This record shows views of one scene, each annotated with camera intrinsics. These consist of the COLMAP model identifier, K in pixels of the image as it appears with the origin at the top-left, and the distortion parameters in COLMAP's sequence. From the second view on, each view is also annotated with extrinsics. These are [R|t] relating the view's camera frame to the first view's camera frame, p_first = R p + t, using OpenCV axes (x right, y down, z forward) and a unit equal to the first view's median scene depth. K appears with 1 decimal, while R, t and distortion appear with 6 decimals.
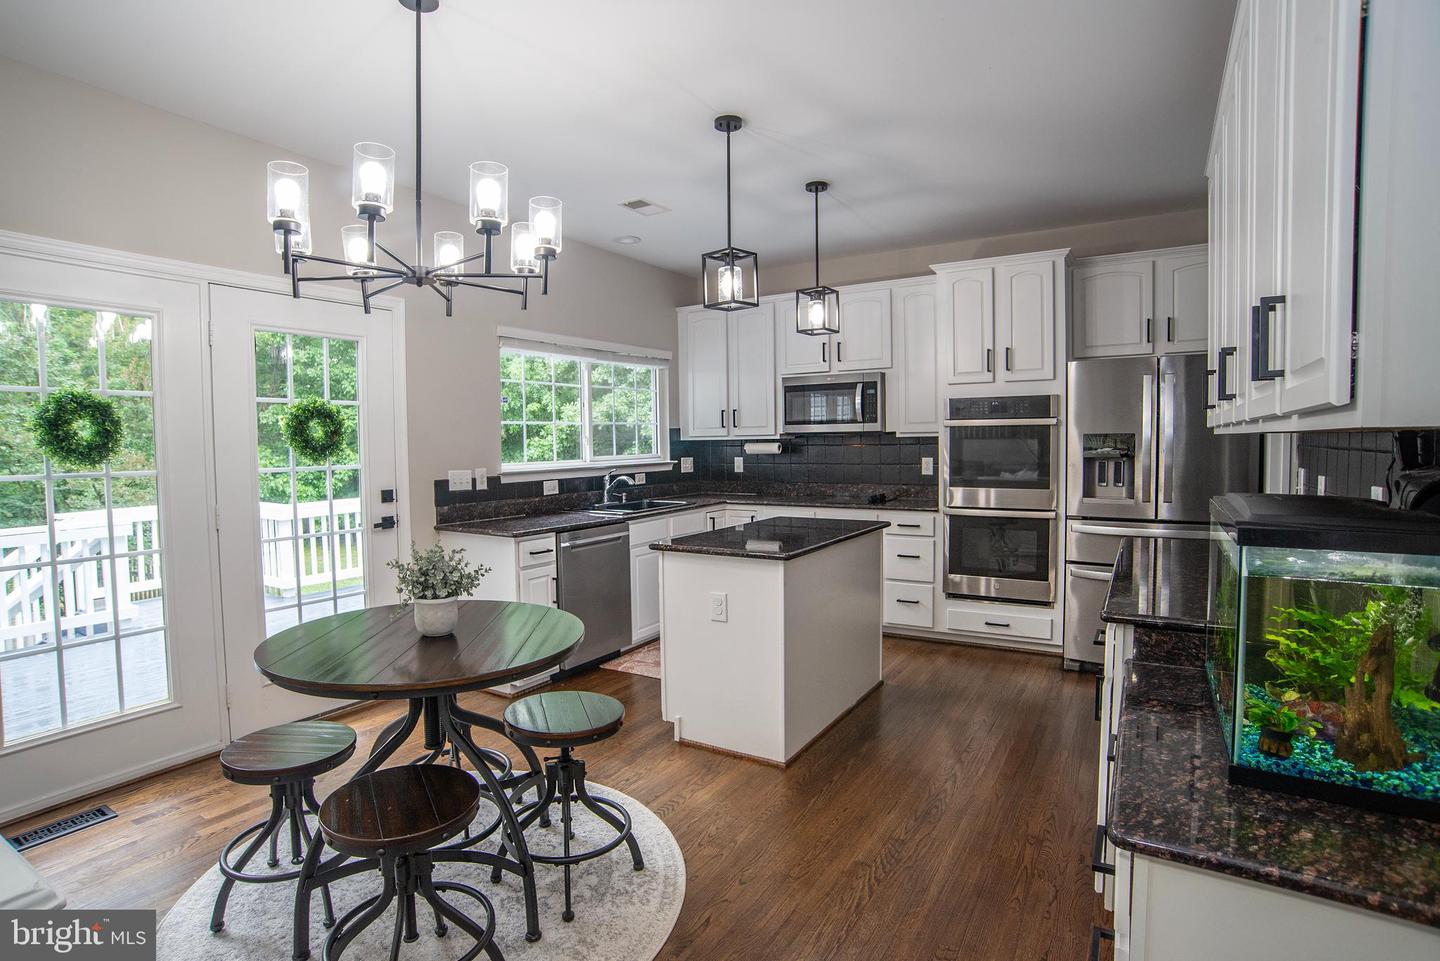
lens RADIAL K [[744.9, 0, 695.8], [0, 744.9, 483.3], [0, 0, 1]] dist [-0.104904, 0.055772]
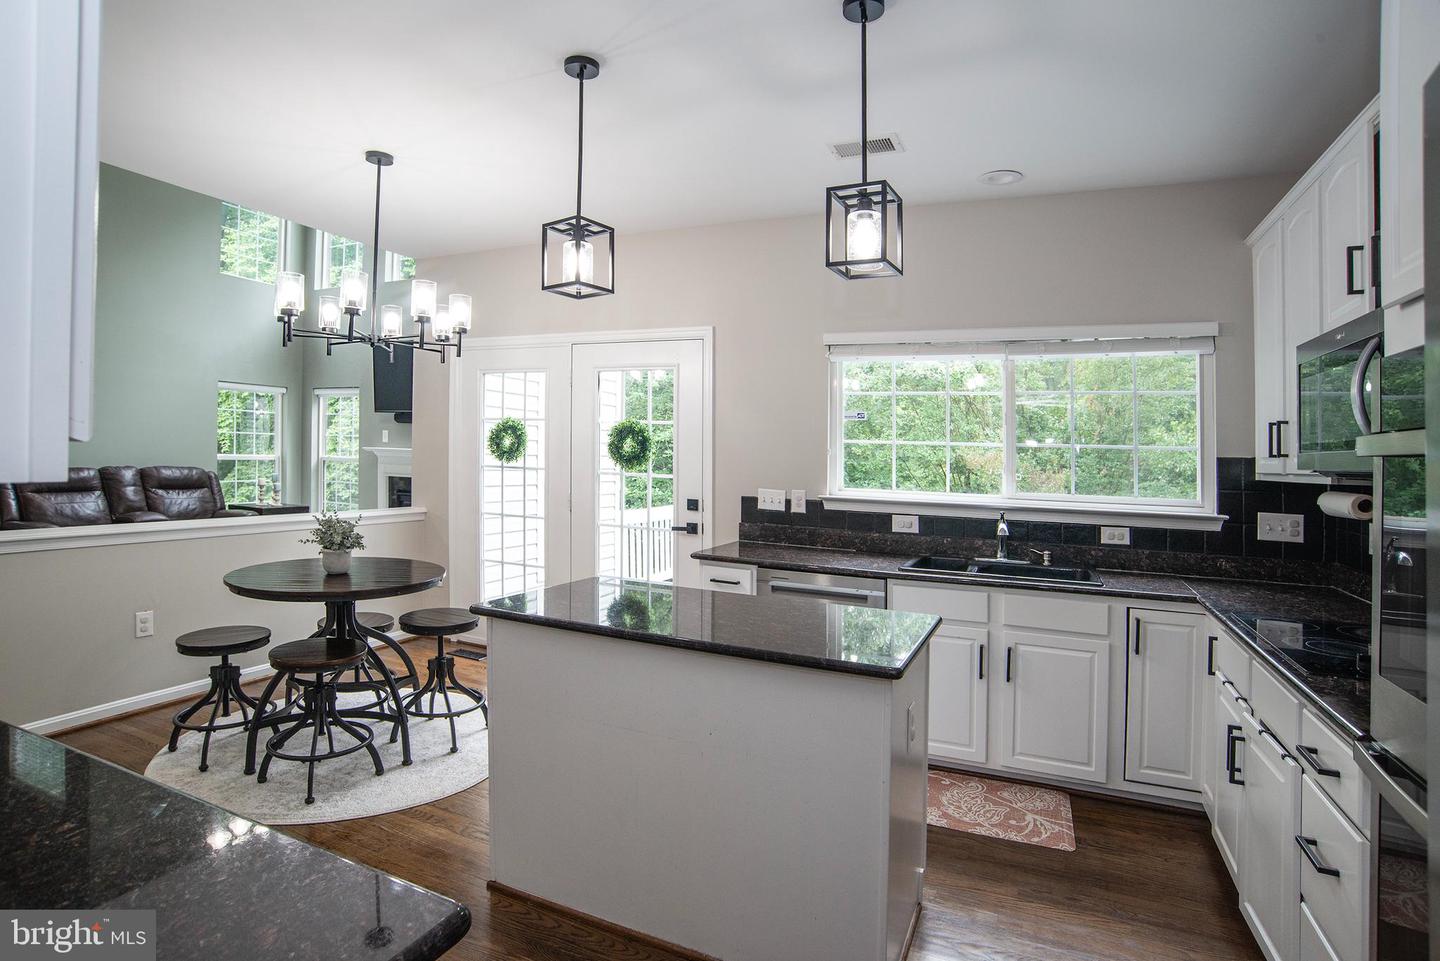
lens RADIAL K [[729.1, 0, 720.0], [0, 729.1, 480.5], [0, 0, 1]] dist [-0.054623, 0.000511]
pose [[0.147438, 0.051653, -0.987722, 0.600645], [-0.091028, 0.995106, 0.038451, -0.057855], [0.984874, 0.084241, 0.151418, 0.745056]]
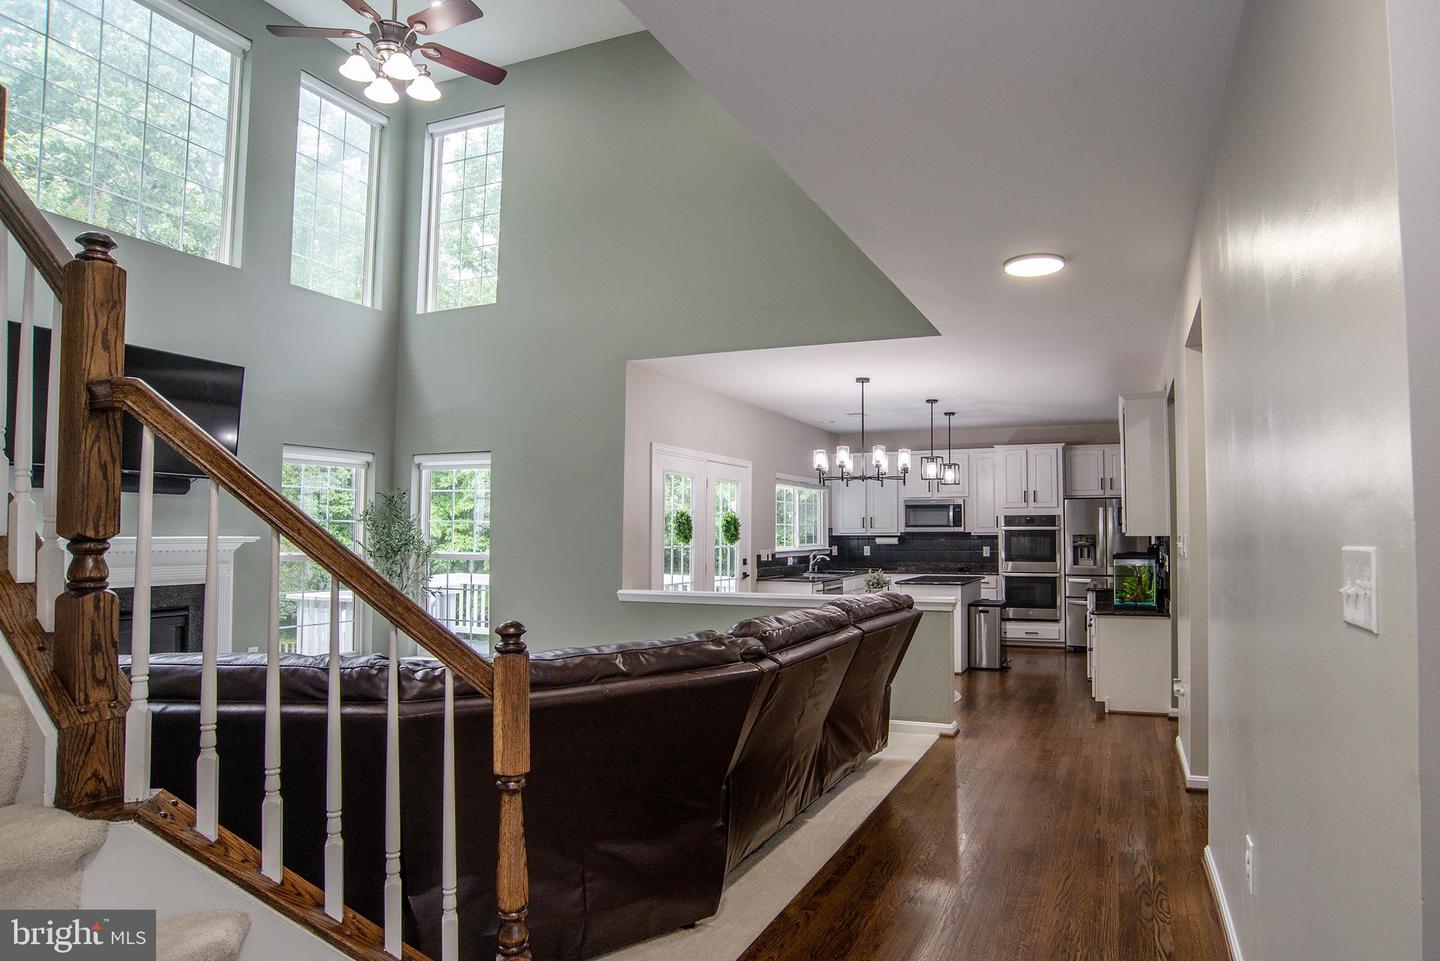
lens RADIAL K [[805.9, 0, 783.6], [0, 805.9, 511.4], [0, 0, 1]] dist [-0.034193, -0.000157]
pose [[0.986486, 0.018340, 0.162817, -0.578274], [-0.004262, 0.996251, -0.086399, 0.059352], [-0.163791, 0.084538, 0.982866, -0.993478]]
